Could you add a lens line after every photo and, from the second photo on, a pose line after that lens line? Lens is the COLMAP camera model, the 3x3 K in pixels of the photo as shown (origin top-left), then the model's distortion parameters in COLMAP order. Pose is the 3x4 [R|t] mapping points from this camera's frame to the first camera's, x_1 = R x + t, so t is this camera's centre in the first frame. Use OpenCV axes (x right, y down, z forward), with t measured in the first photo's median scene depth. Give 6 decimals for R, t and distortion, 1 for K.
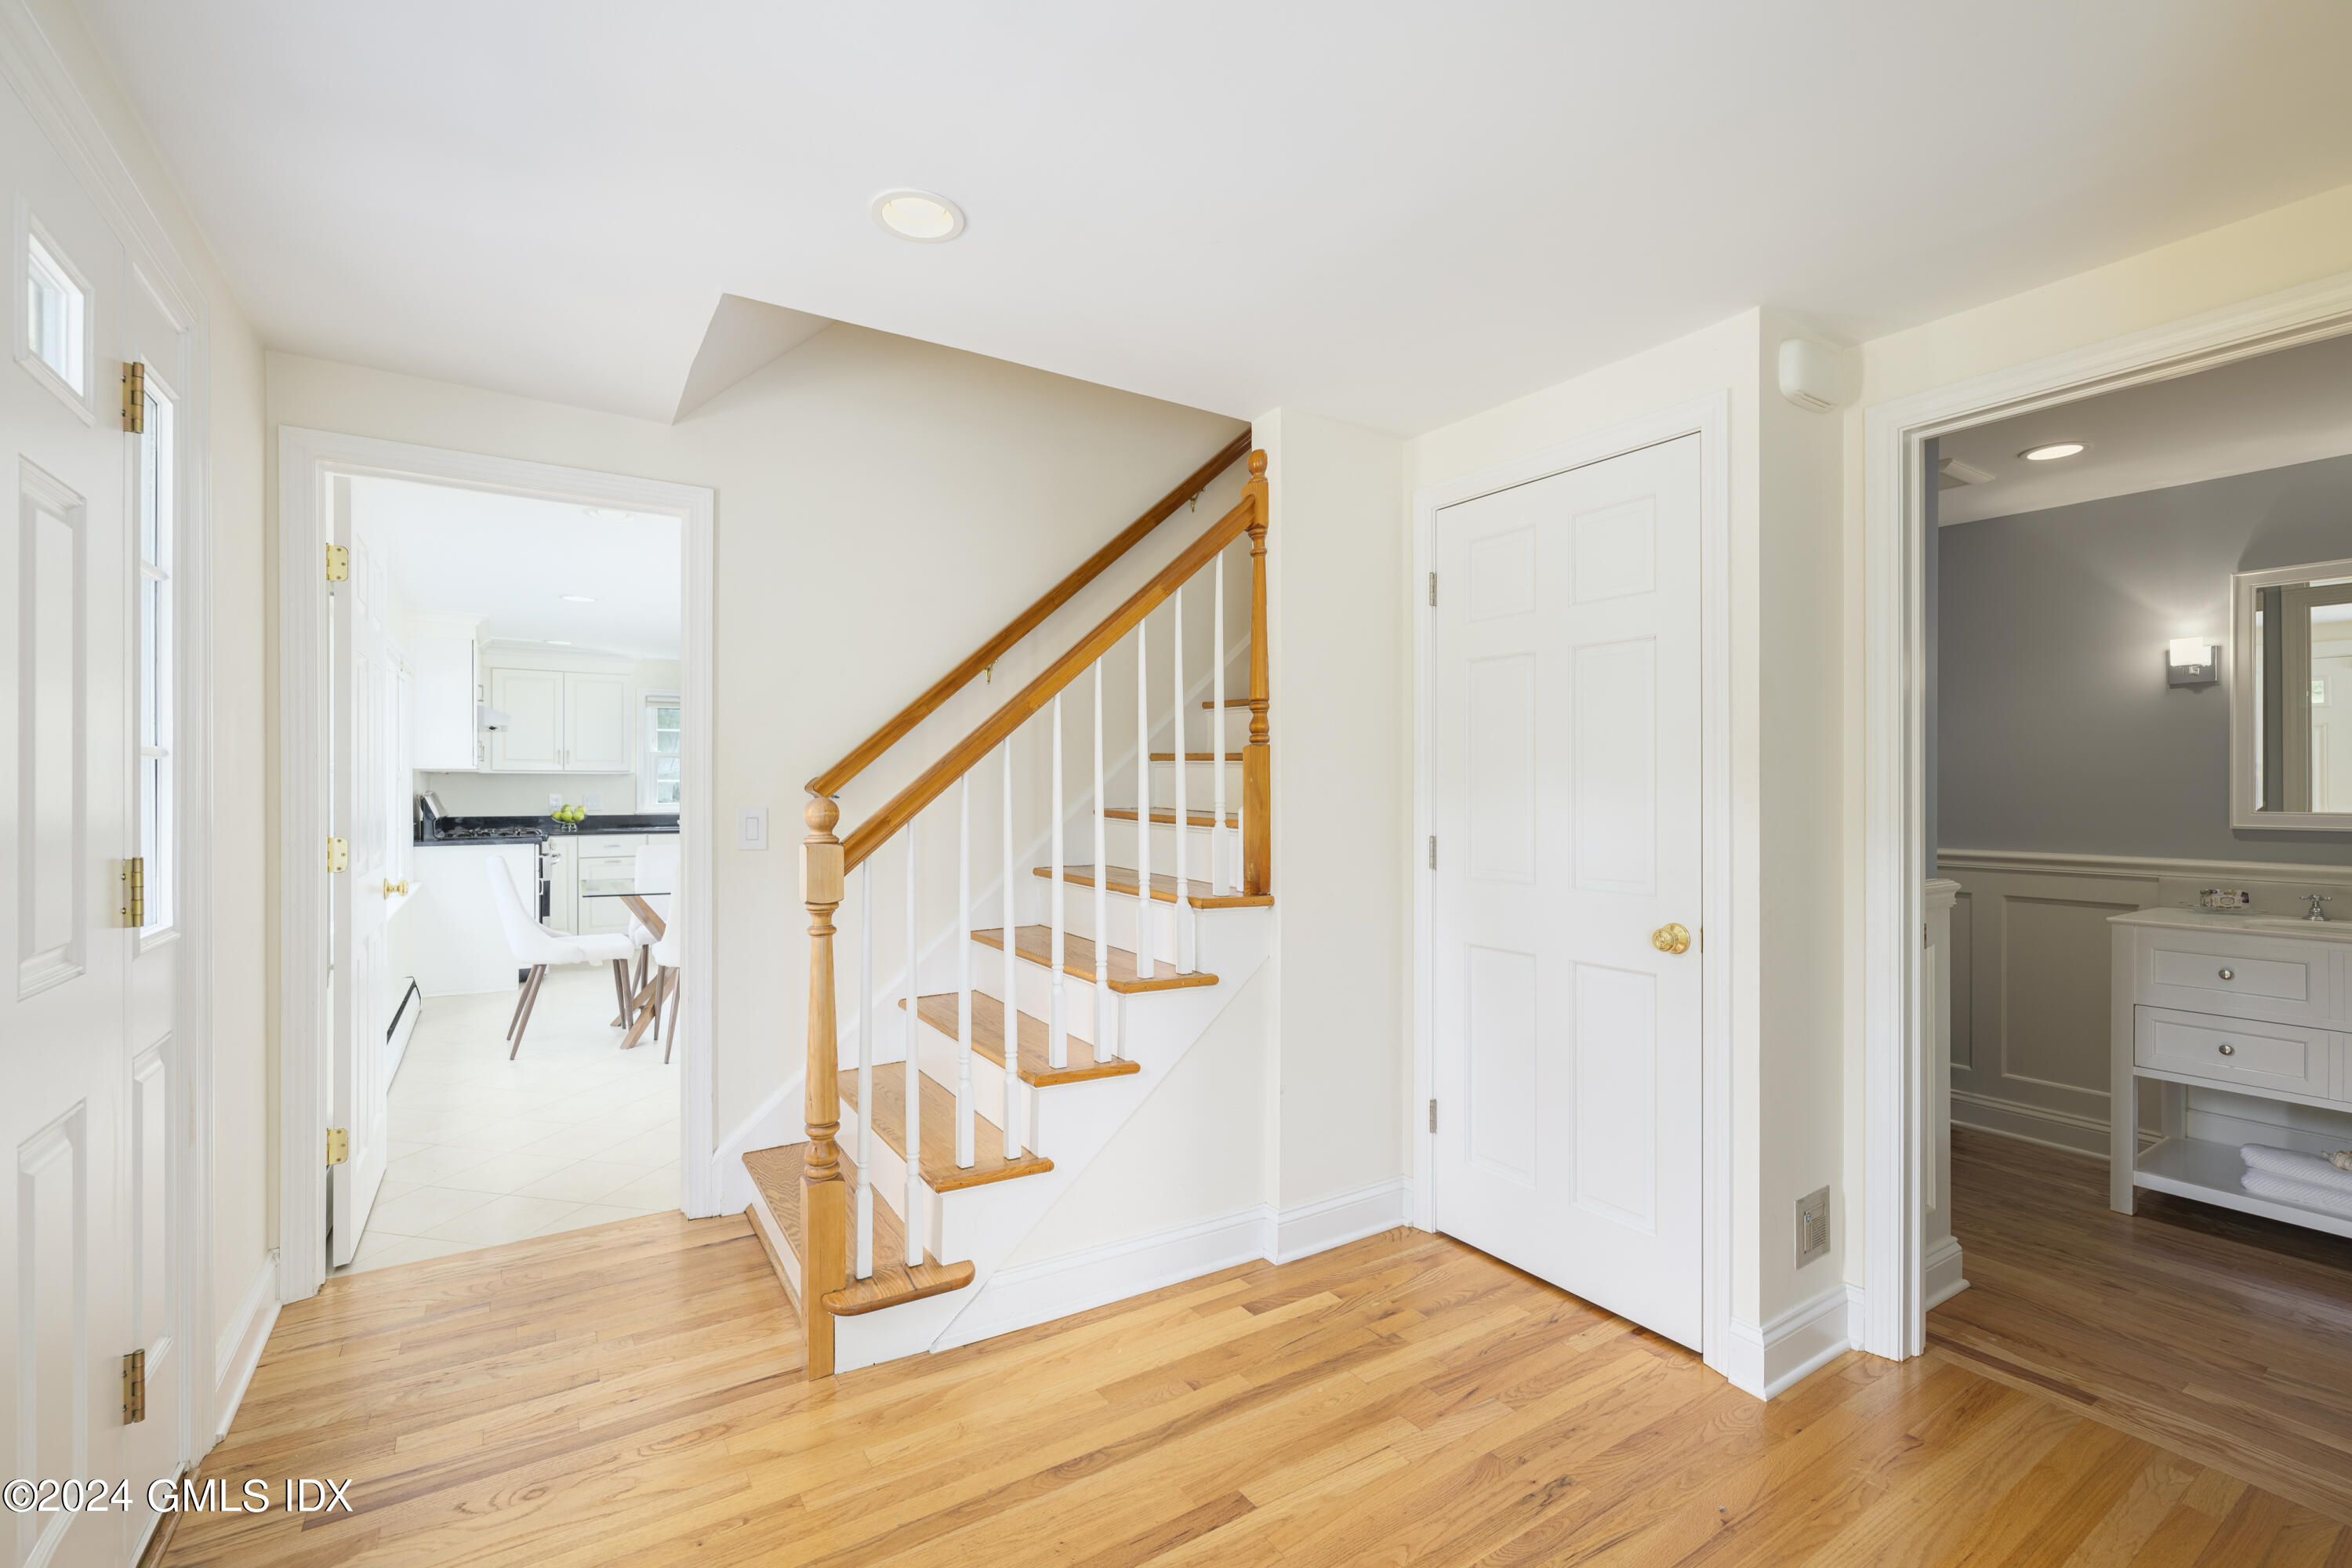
lens RADIAL K [[1004.6, 0, 1152.0], [0, 1004.6, 798.6], [0, 0, 1]] dist [0.000772, 0.000150]
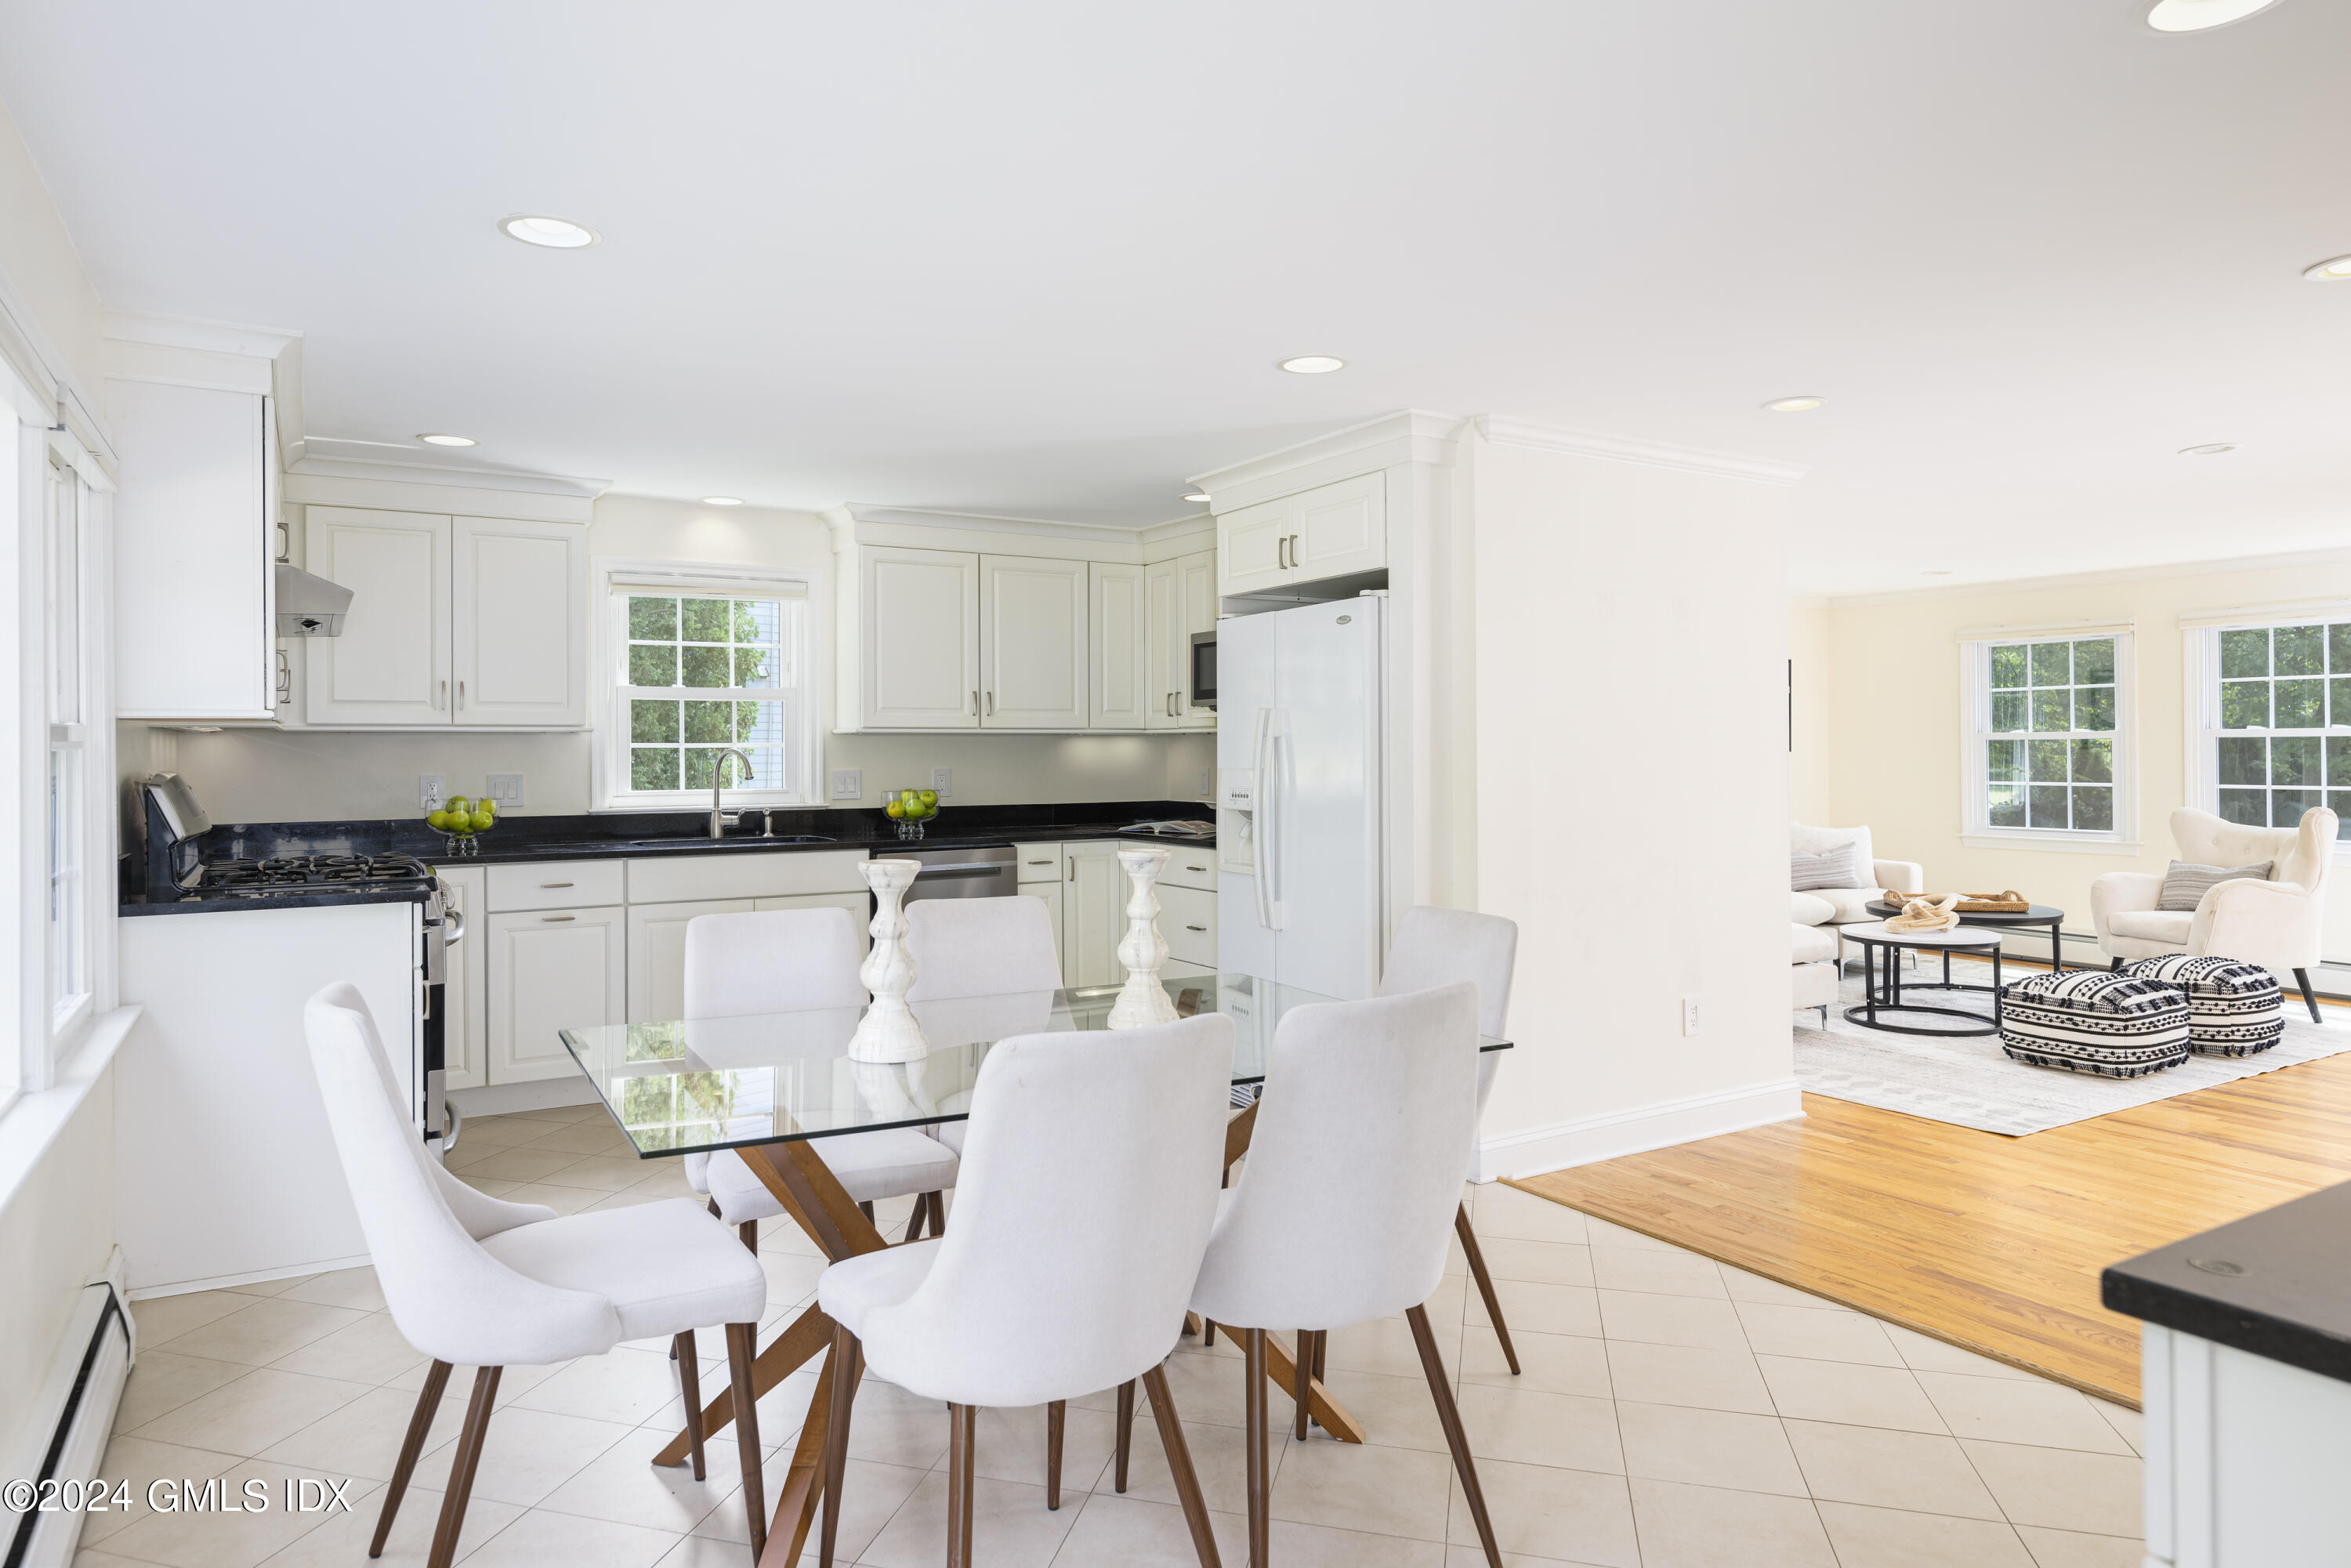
lens RADIAL K [[1432.4, 0, 1170.0], [0, 1432.4, 775.6], [0, 0, 1]] dist [-0.011032, -0.001469]
pose [[0.999479, -0.005596, -0.031775, -0.800249], [0.005748, 0.999972, 0.004698, -0.017899], [0.031748, -0.004878, 0.999484, 1.195735]]
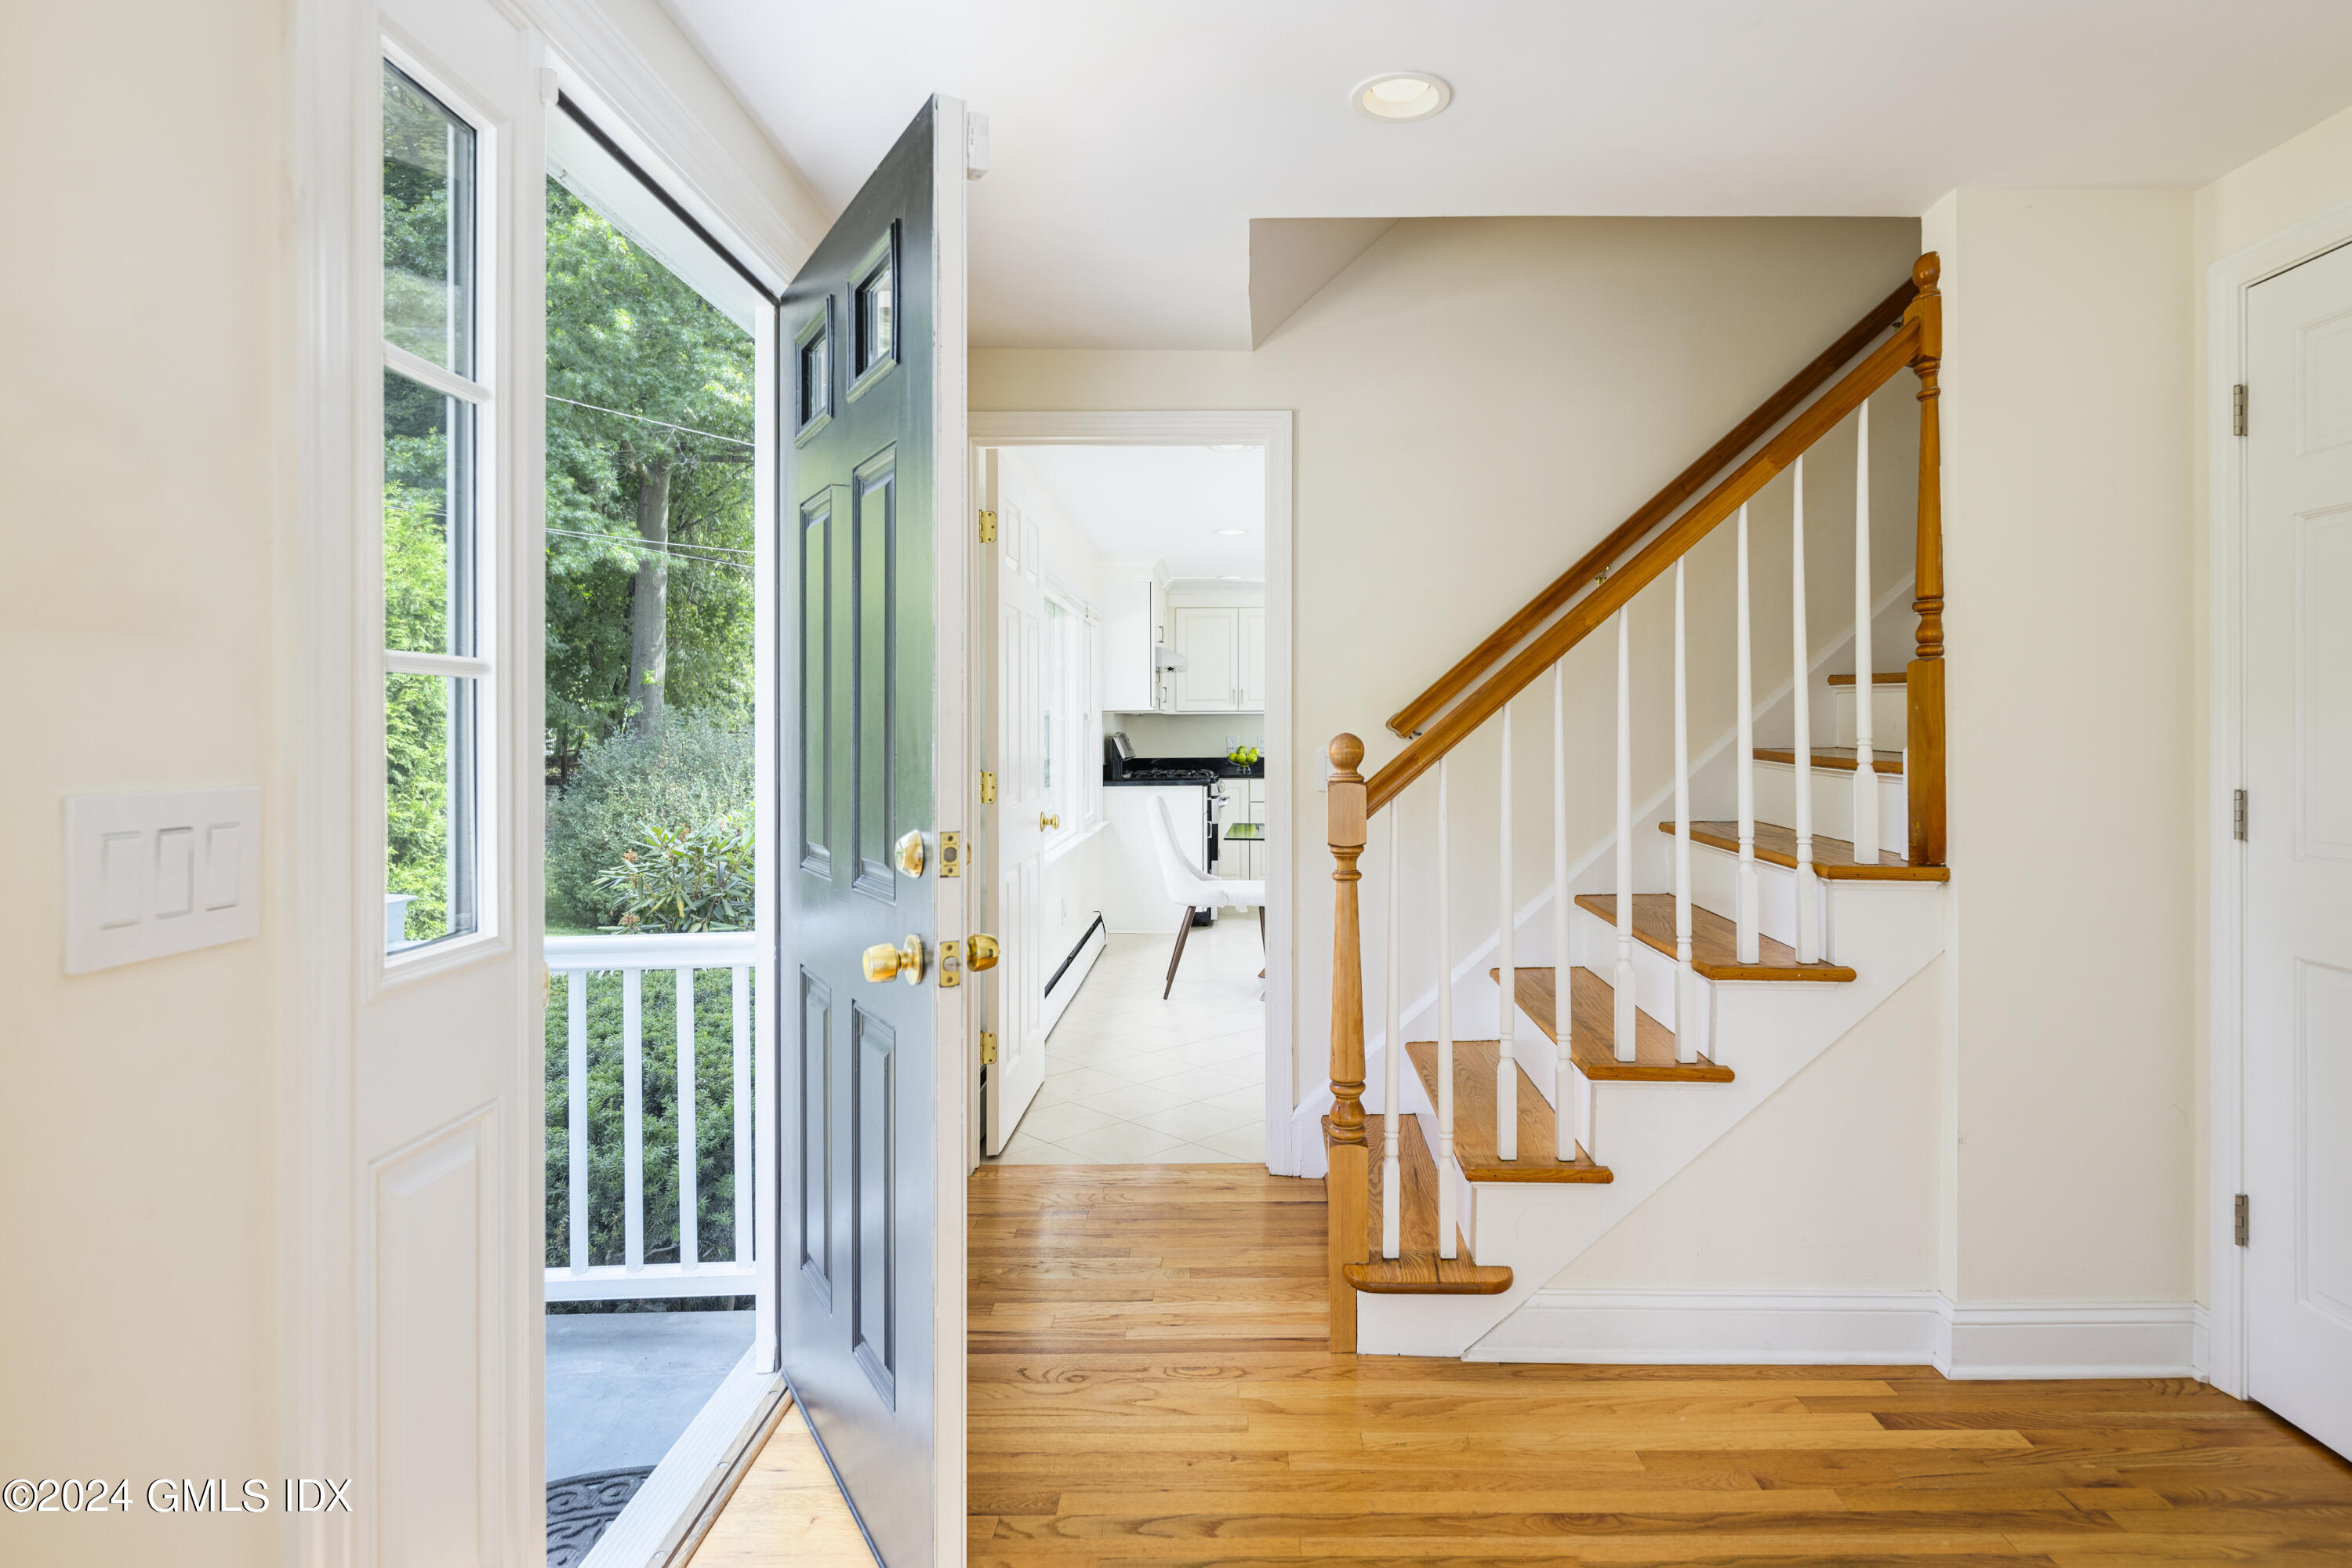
lens RADIAL K [[1245.4, 0, 1243.1], [0, 1245.4, 736.5], [0, 0, 1]] dist [0.004355, -0.000224]
pose [[0.849552, -0.003579, -0.527492, 0.164148], [0.001750, 0.999991, -0.003966, 0.005424], [0.527501, 0.002447, 0.849551, -0.029363]]
